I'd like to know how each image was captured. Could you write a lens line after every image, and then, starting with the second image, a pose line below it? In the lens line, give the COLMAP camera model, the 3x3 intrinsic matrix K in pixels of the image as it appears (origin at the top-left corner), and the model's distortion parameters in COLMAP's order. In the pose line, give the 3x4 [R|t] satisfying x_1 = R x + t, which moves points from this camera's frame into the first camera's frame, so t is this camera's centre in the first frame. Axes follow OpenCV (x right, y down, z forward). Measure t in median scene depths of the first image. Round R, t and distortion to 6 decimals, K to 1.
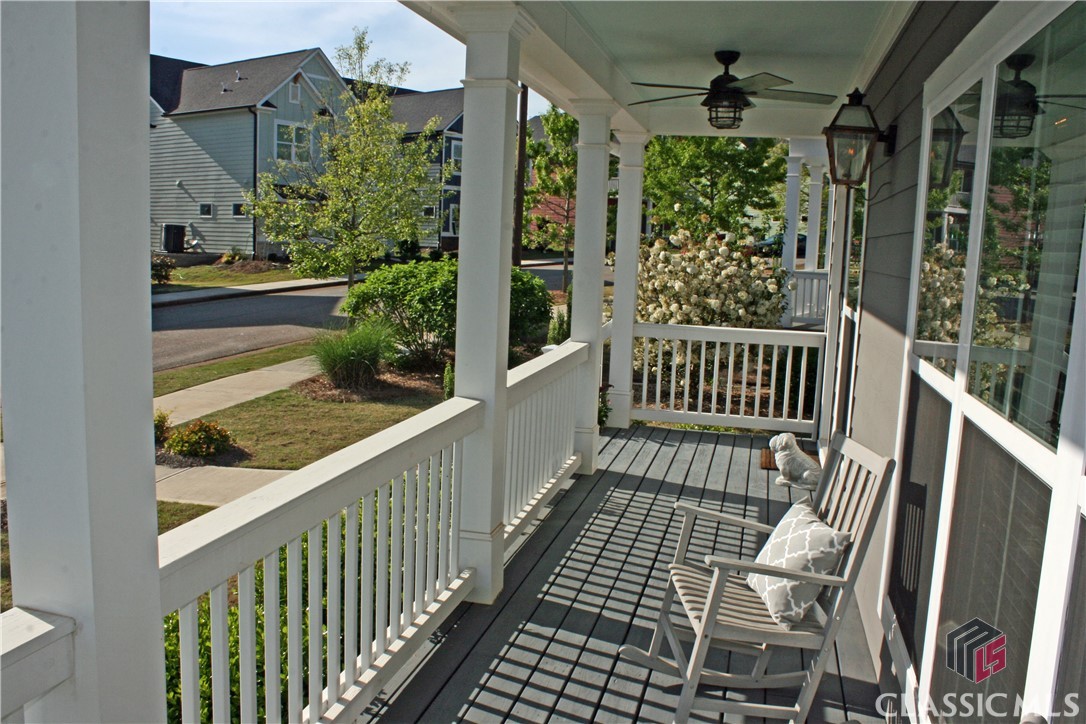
lens RADIAL K [[912.9, 0, 541.7], [0, 912.9, 365.6], [0, 0, 1]] dist [-0.173769, 0.159130]
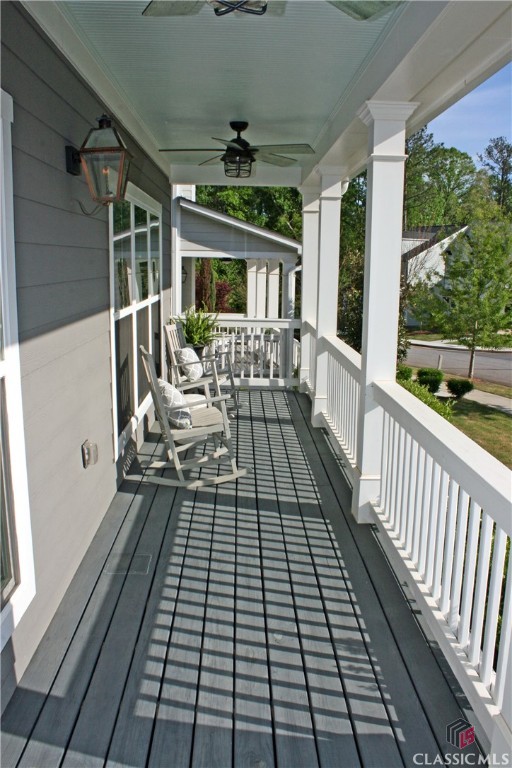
lens RADIAL K [[645.6, 0, 260.0], [0, 645.6, 384.3], [0, 0, 1]] dist [-0.173769, 0.159130]
pose [[-0.960850, 0.002431, -0.277059, 0.337630], [-0.085032, 0.949119, 0.303220, -0.216411], [0.263699, 0.314908, -0.911754, 1.631551]]
